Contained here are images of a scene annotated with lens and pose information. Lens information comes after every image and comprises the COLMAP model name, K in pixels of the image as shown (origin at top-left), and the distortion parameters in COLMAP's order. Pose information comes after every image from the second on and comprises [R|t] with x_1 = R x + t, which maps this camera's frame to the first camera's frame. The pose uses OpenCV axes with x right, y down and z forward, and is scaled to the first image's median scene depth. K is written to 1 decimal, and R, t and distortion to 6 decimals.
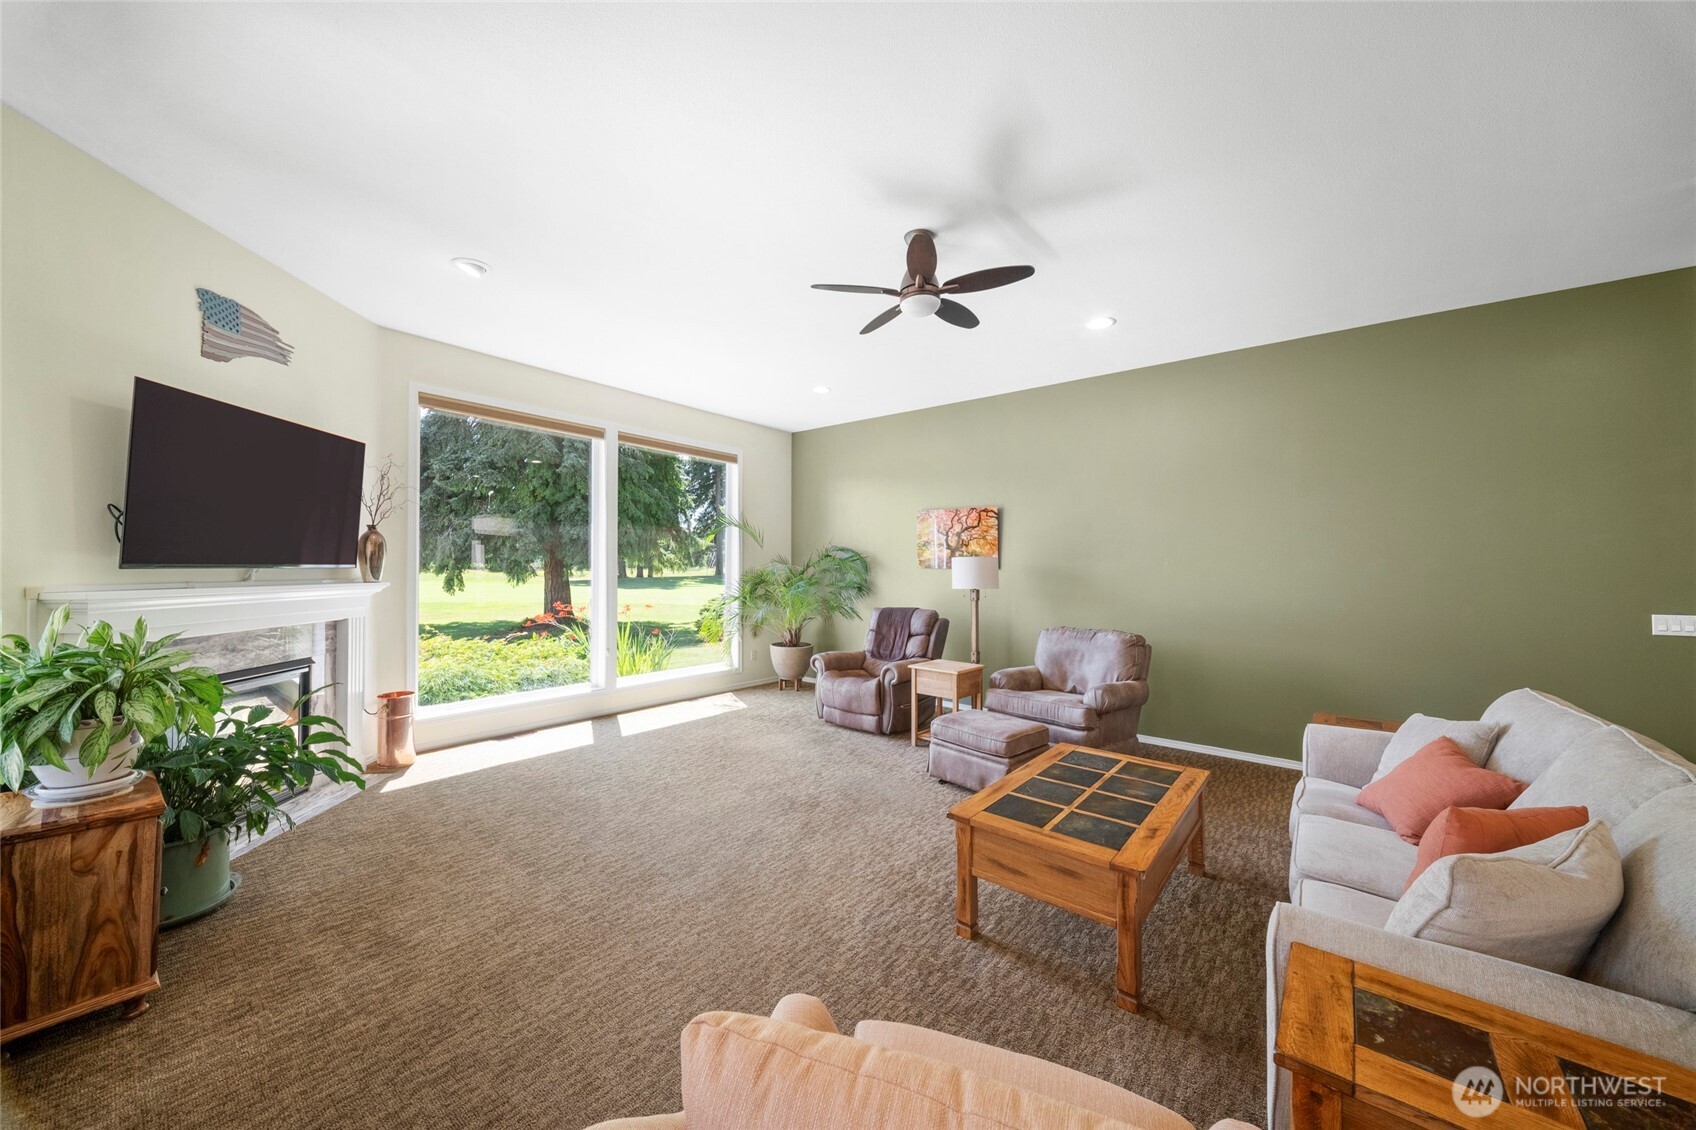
lens RADIAL K [[605.3, 0, 857.7], [0, 605.3, 565.1], [0, 0, 1]] dist [-0.000640, -0.000594]
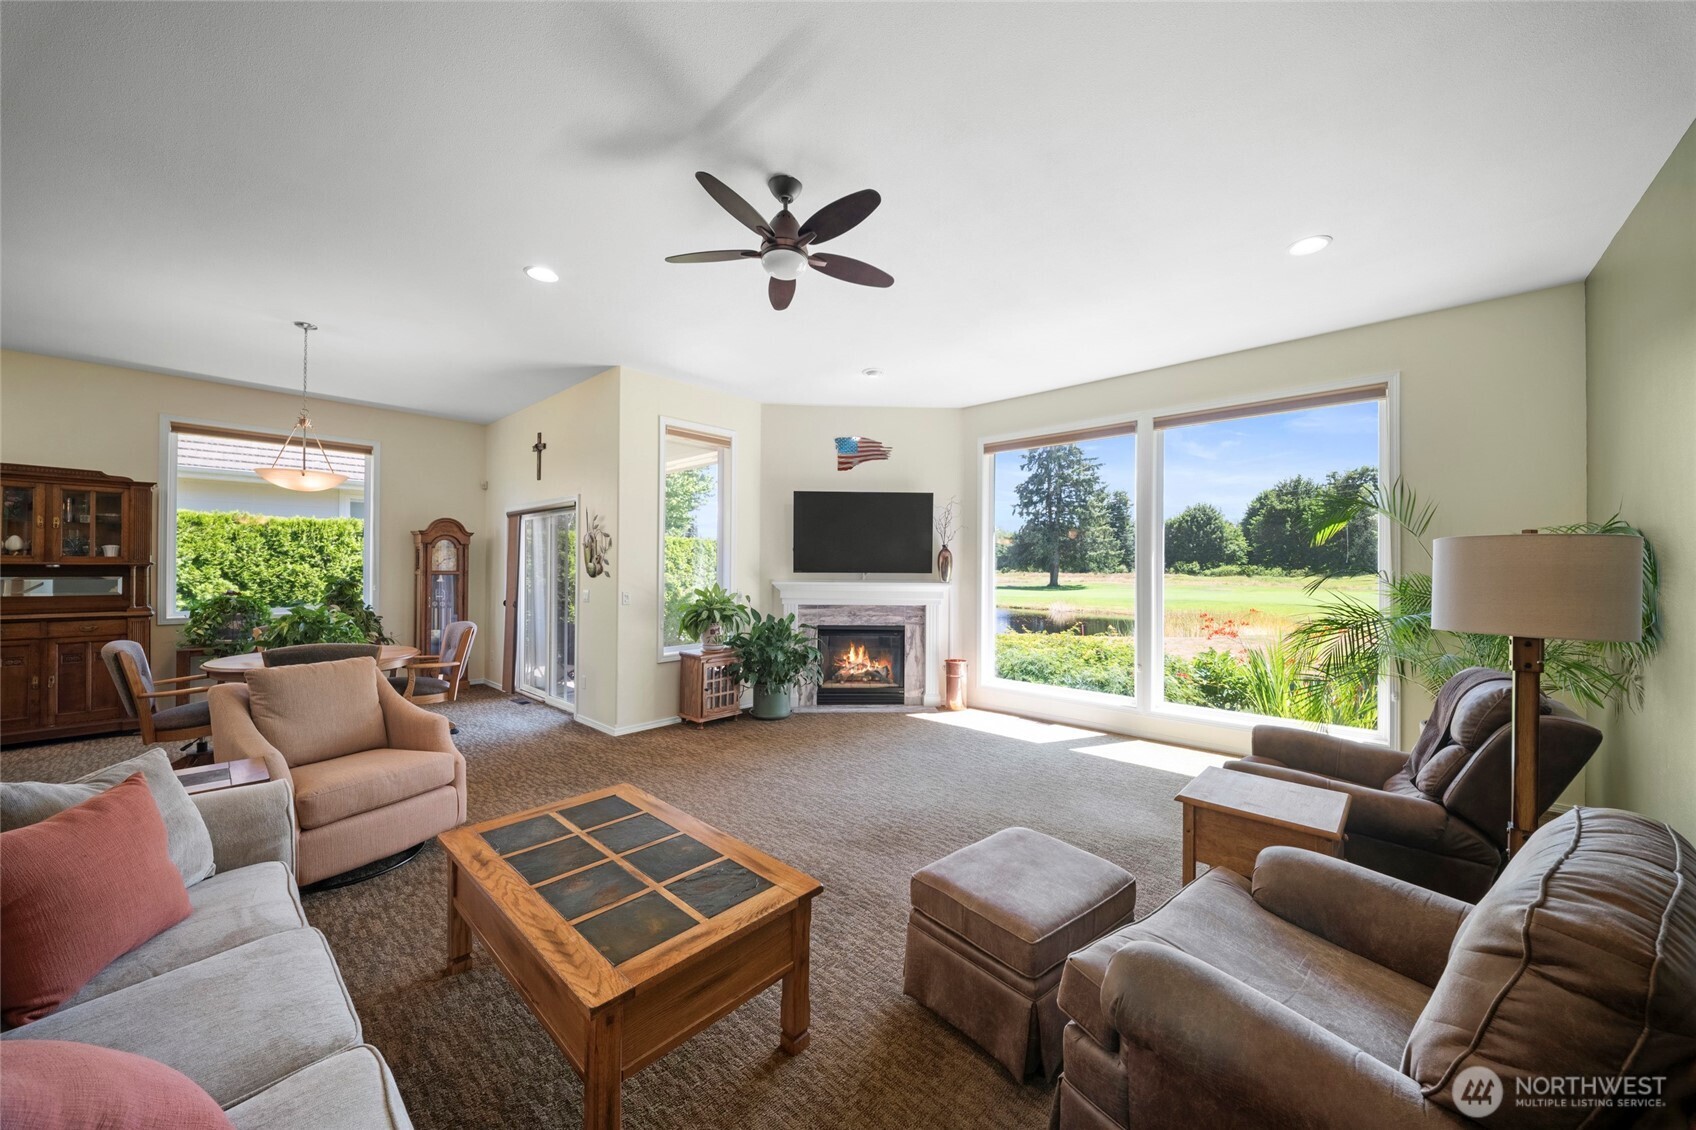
lens RADIAL K [[605.3, 0, 836.4], [0, 605.3, 563.6], [0, 0, 1]] dist [-0.000640, -0.000594]
pose [[-0.087340, -0.020375, -0.995970, 0.602303], [-0.003182, 0.999791, -0.020174, 0.010211], [0.996174, 0.001407, -0.087386, 0.719990]]
